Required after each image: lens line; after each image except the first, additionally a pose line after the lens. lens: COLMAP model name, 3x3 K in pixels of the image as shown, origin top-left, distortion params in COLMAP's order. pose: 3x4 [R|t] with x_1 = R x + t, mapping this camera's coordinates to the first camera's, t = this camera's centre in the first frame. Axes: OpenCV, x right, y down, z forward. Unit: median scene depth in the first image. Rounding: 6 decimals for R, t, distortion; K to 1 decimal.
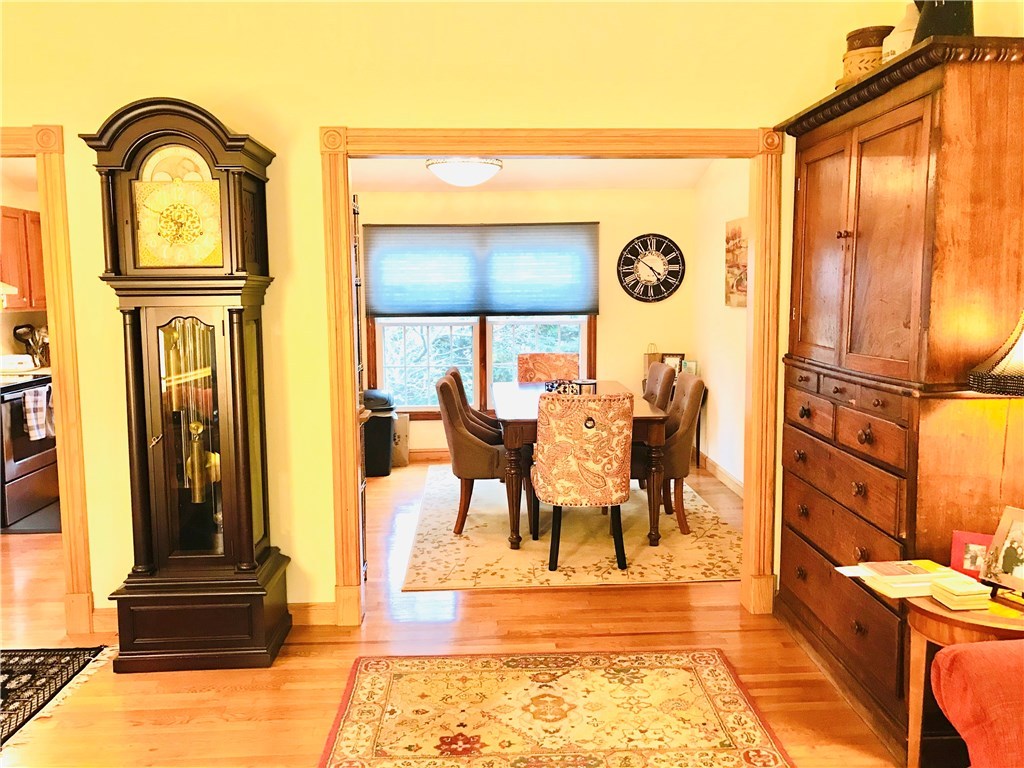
lens RADIAL K [[854.7, 0, 512.0], [0, 854.7, 384.0], [0, 0, 1]] dist [0.059833, -0.107539]
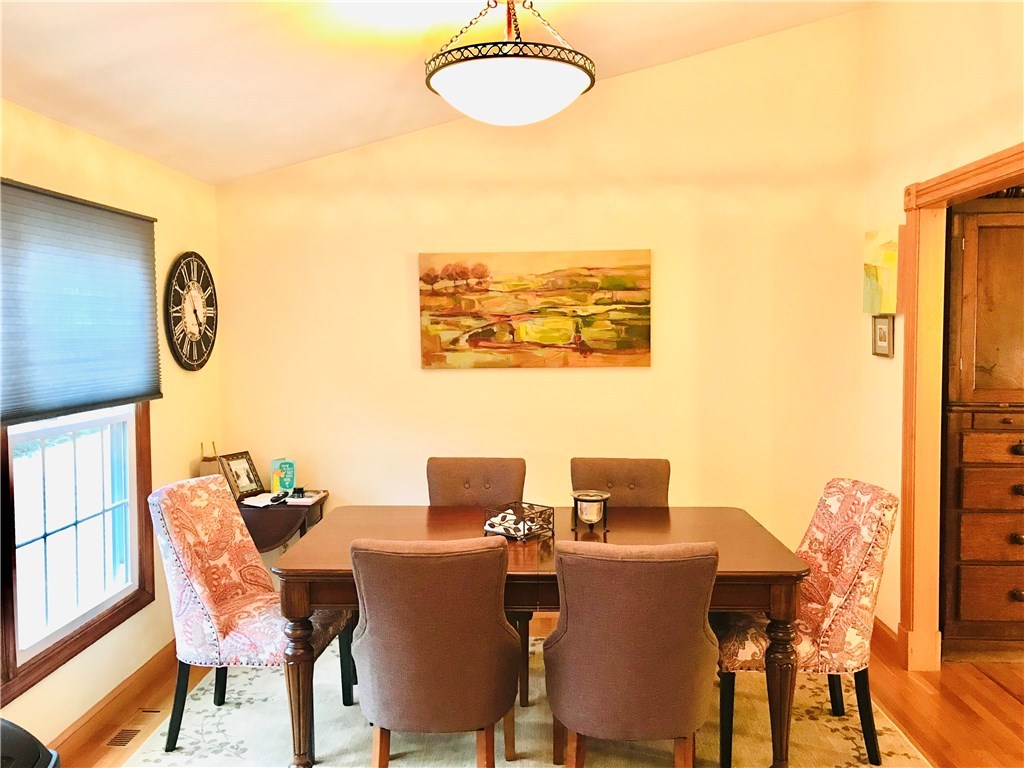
lens RADIAL K [[854.7, 0, 512.0], [0, 854.7, 384.0], [0, 0, 1]] dist [0.059833, -0.107539]
pose [[0.056511, -0.054810, 0.996896, -0.406176], [0.118537, 0.991798, 0.047811, -0.090480], [-0.991340, 0.115467, 0.062545, 0.768065]]
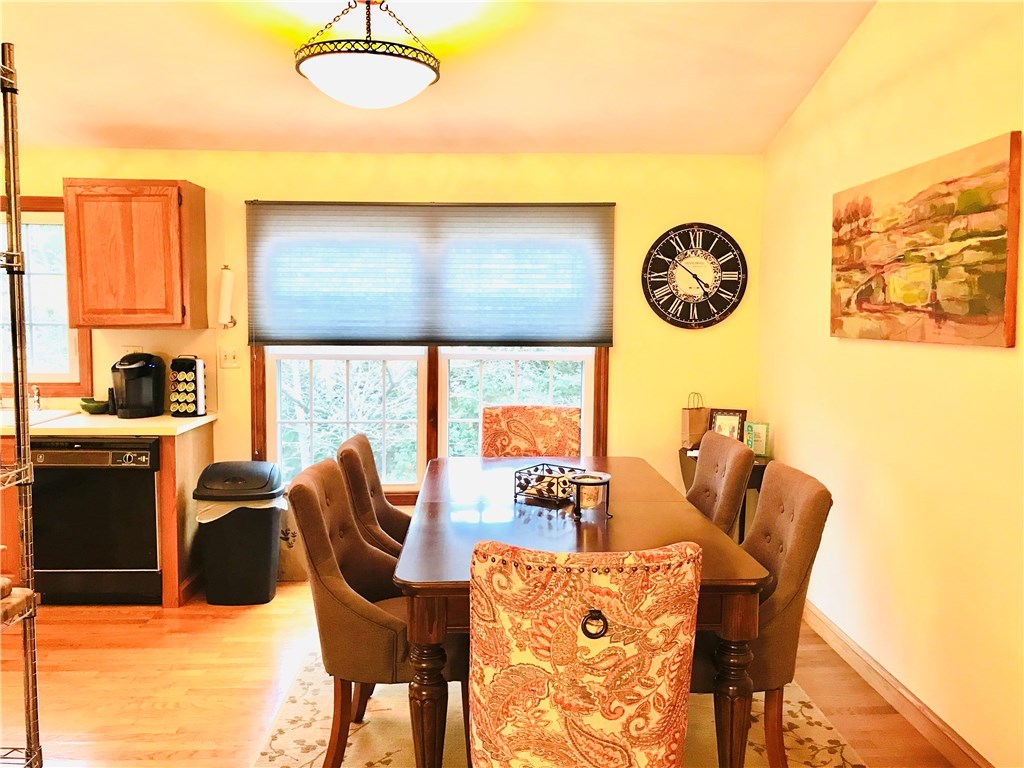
lens RADIAL K [[854.7, 0, 512.0], [0, 854.7, 384.0], [0, 0, 1]] dist [0.059833, -0.107539]
pose [[0.999811, 0.016743, -0.009835, 0.032723], [-0.017024, 0.999428, -0.029212, -0.033046], [0.009340, 0.029374, 0.999525, 0.358600]]
